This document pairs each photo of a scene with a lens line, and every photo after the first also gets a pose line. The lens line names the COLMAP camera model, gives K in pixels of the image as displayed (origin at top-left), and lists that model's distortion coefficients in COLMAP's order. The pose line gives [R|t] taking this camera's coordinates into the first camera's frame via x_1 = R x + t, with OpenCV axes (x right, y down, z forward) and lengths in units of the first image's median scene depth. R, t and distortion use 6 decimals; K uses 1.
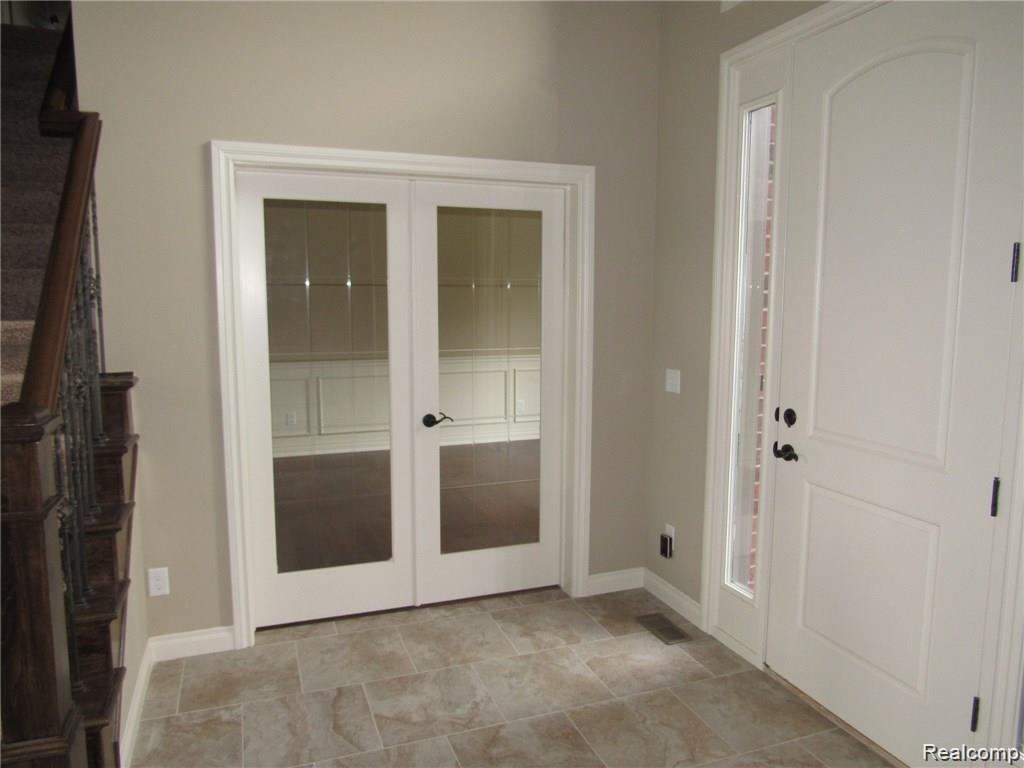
lens RADIAL K [[738.9, 0, 512.0], [0, 738.9, 384.0], [0, 0, 1]] dist [-0.012440, 0.002531]
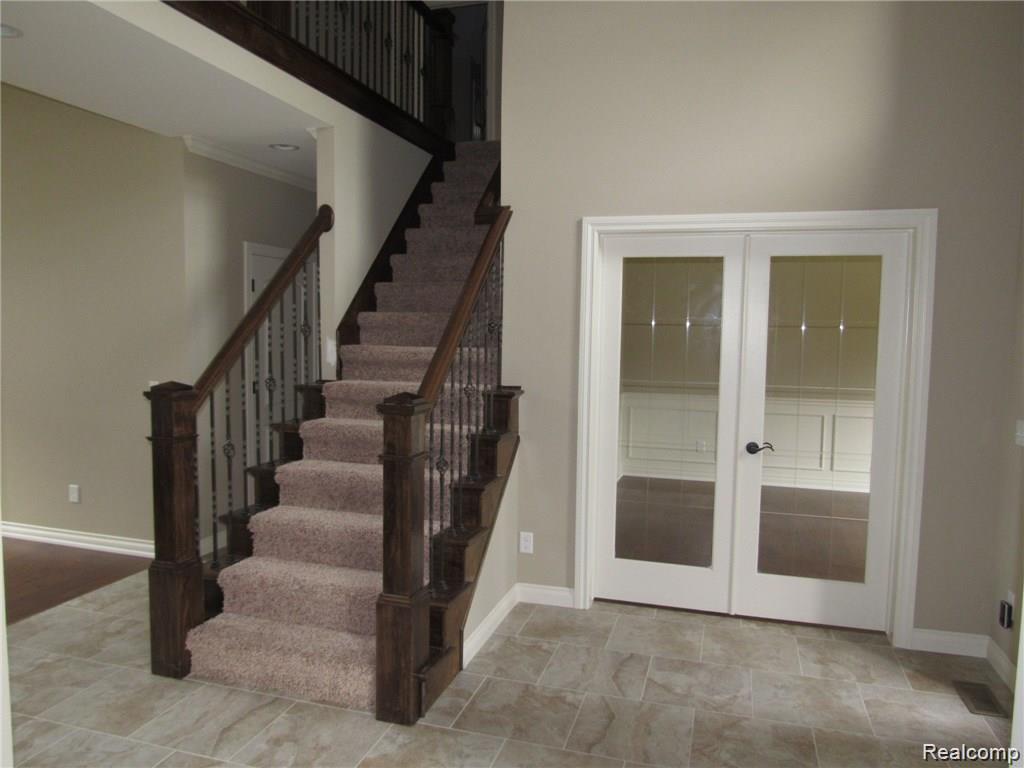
lens RADIAL K [[733.3, 0, 512.0], [0, 733.3, 384.0], [0, 0, 1]] dist [-0.029407, 0.011927]
pose [[0.798964, 0.054500, -0.598905, 0.270649], [-0.087398, 0.995835, -0.025972, 0.015053], [0.594995, 0.073094, 0.800399, -0.105761]]
